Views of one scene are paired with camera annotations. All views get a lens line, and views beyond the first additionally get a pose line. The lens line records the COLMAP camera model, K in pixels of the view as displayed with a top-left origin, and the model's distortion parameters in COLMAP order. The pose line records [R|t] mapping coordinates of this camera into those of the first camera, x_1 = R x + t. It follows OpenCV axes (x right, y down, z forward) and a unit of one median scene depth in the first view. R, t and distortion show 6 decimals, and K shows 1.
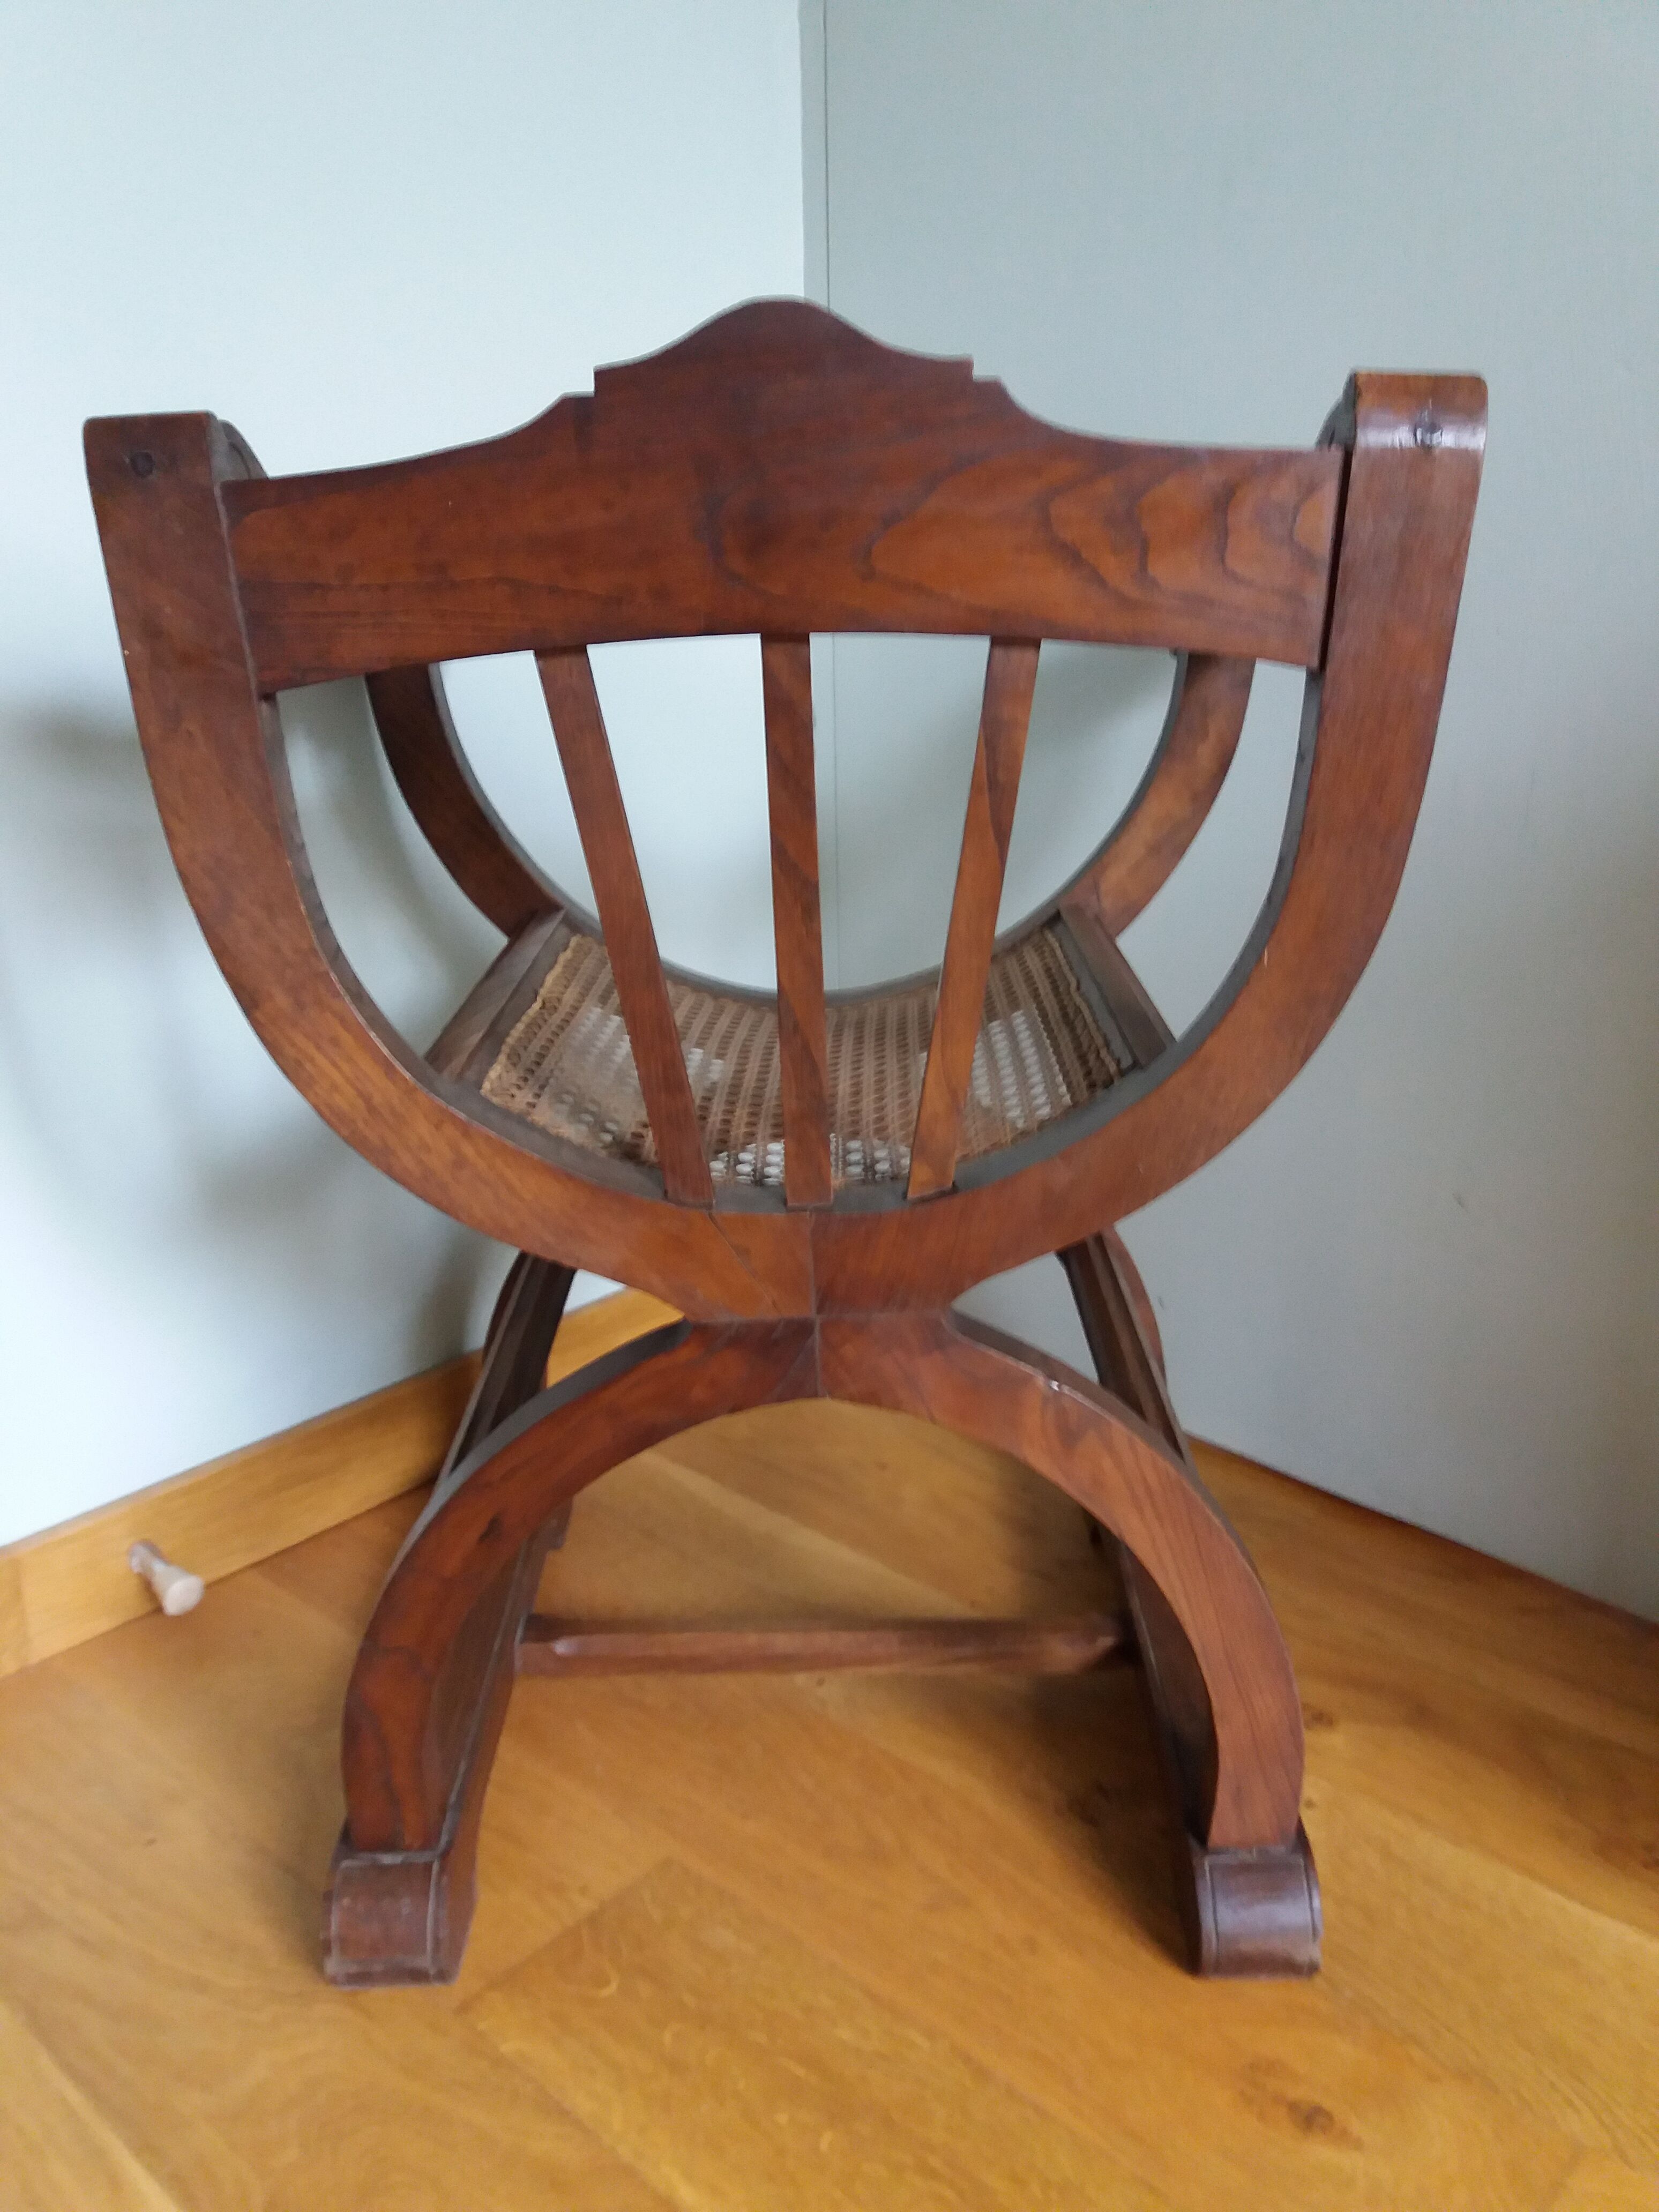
lens RADIAL K [[1820.6, 0, 826.7], [0, 1820.6, 1122.5], [0, 0, 1]] dist [0.011838, -0.028824]
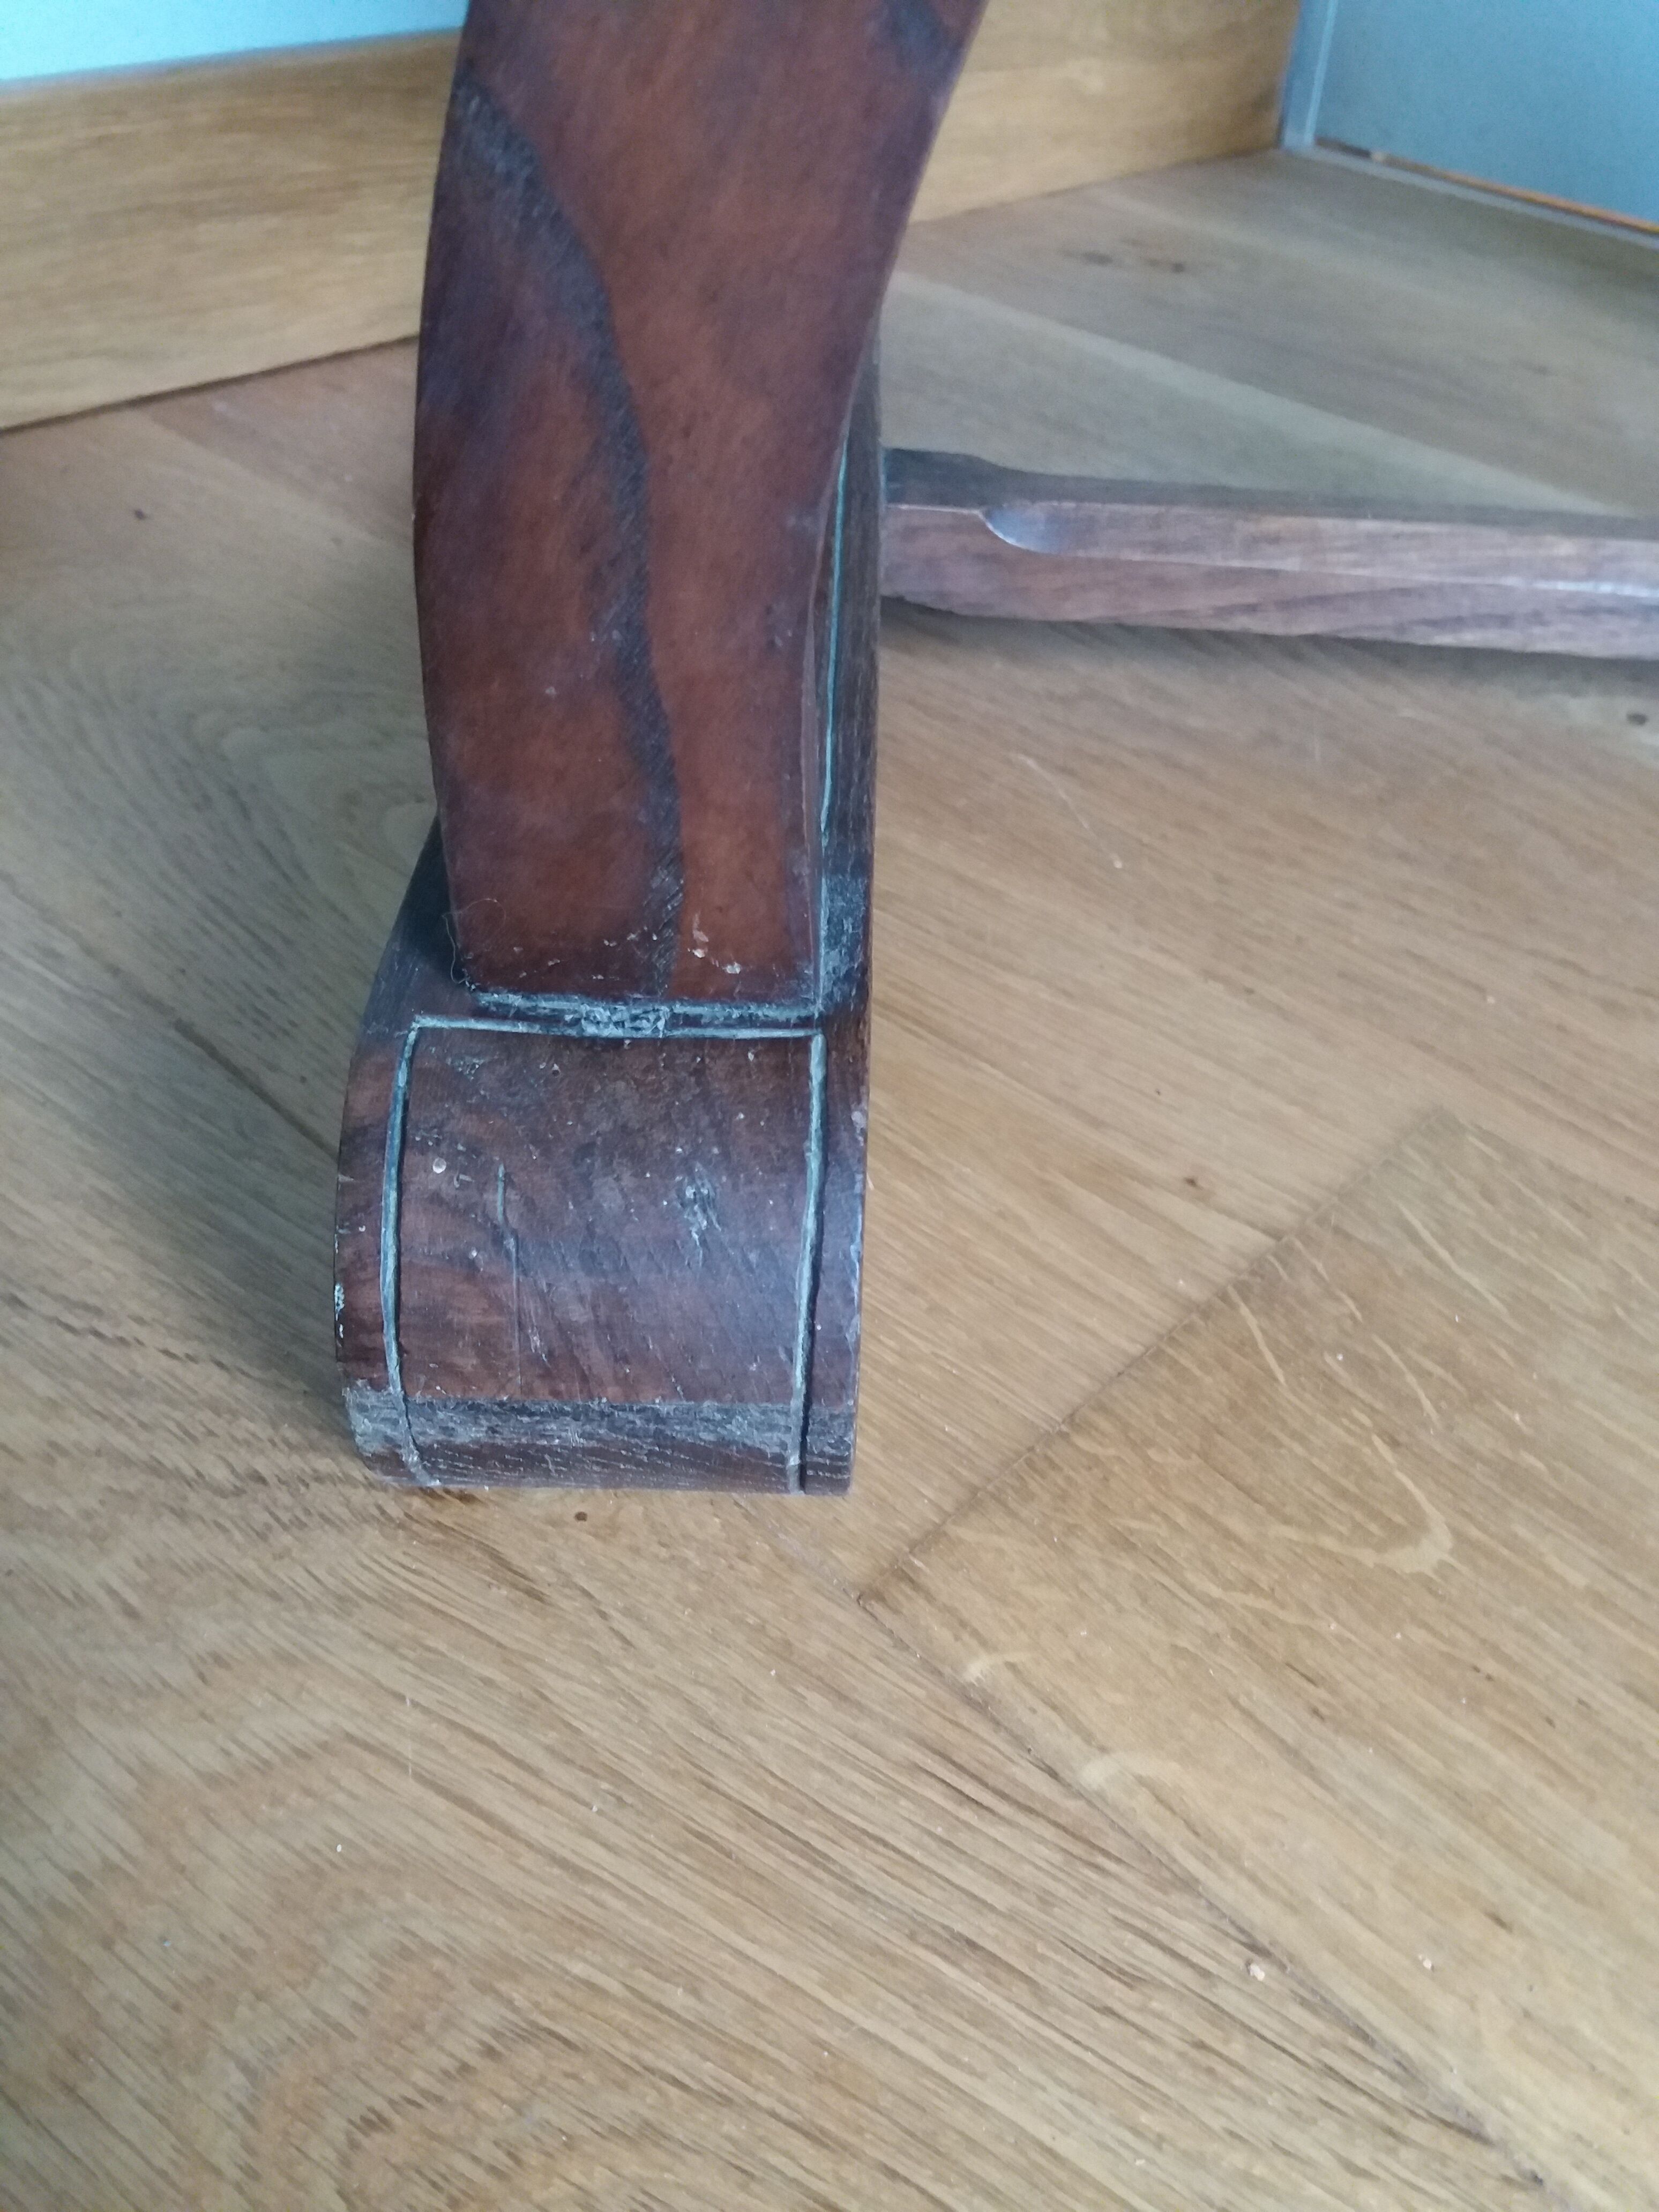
lens RADIAL K [[1820.6, 0, 818.9], [0, 1820.6, 1120.4], [0, 0, 1]] dist [0.011838, -0.028824]
pose [[0.997269, 0.072352, 0.014802, -0.215880], [-0.072853, 0.931015, 0.357635, 0.330362], [0.012095, -0.357737, 0.933744, 0.775586]]
